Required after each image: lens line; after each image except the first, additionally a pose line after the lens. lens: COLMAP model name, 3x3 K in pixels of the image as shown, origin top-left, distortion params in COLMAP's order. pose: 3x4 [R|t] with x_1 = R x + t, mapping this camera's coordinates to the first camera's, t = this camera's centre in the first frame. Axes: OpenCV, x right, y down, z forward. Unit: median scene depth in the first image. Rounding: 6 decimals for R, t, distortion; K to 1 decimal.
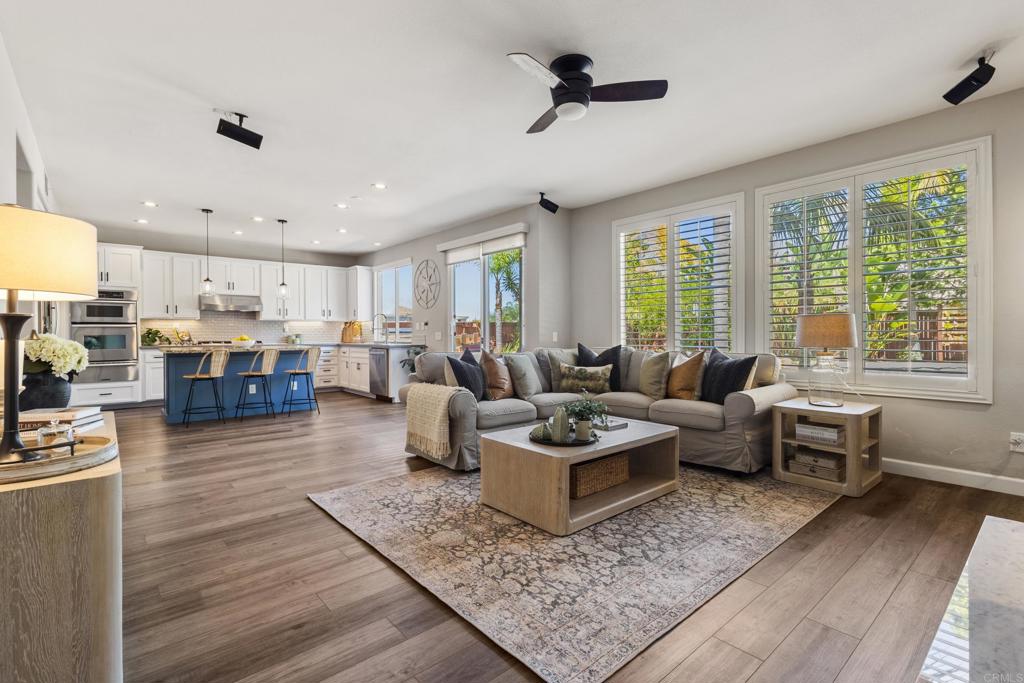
lens RADIAL K [[473.7, 0, 507.0], [0, 473.7, 336.0], [0, 0, 1]] dist [0.003120, 0.002175]
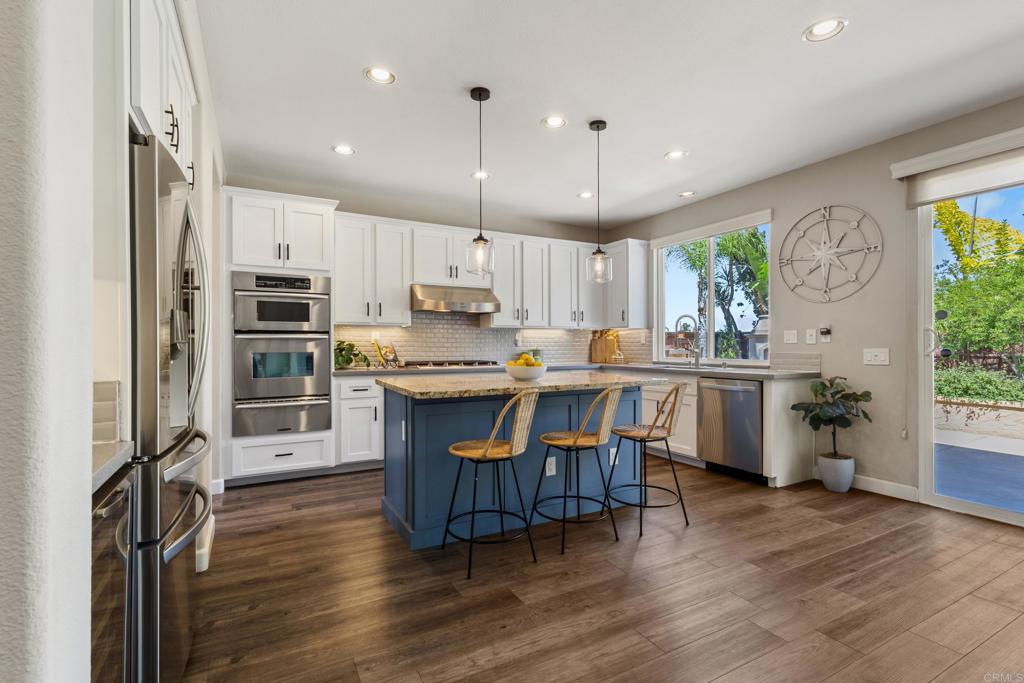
lens RADIAL K [[473.7, 0, 513.1], [0, 473.7, 345.3], [0, 0, 1]] dist [0.003120, 0.002175]
pose [[0.978915, 0.001975, -0.204259, -0.478603], [-0.002882, 0.999987, -0.004139, -0.009568], [0.204248, 0.004640, 0.978908, 0.518962]]
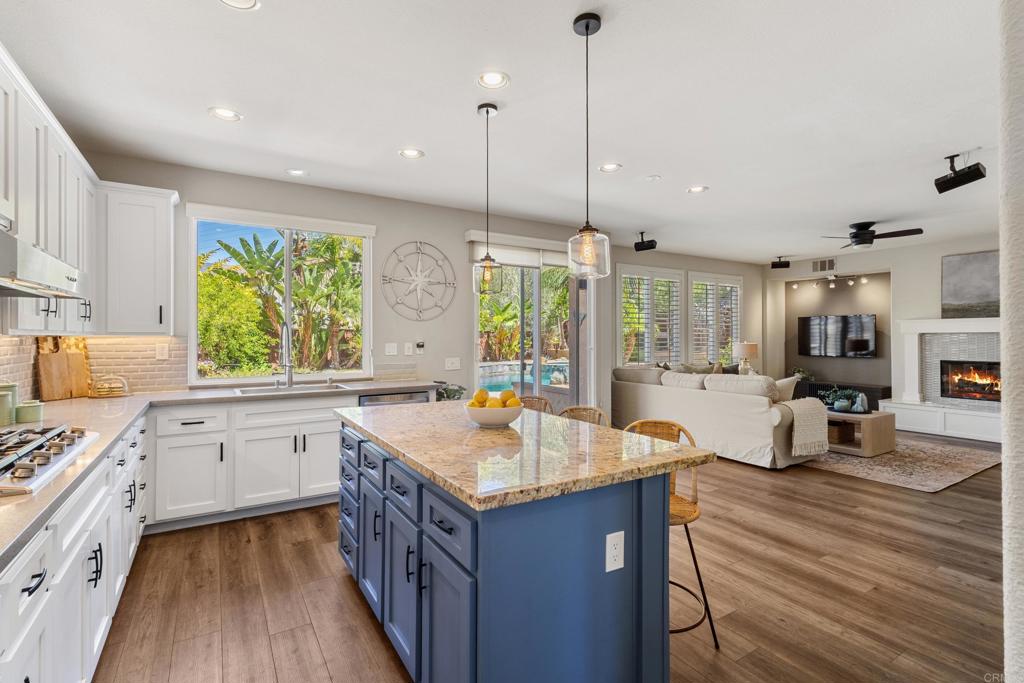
lens RADIAL K [[473.7, 0, 506.5], [0, 473.7, 335.7], [0, 0, 1]] dist [0.003120, 0.002175]
pose [[0.155562, 0.006942, 0.987802, -0.924079], [0.006421, 0.999947, -0.008039, -0.038809], [-0.987805, 0.007594, 0.155509, 0.958854]]
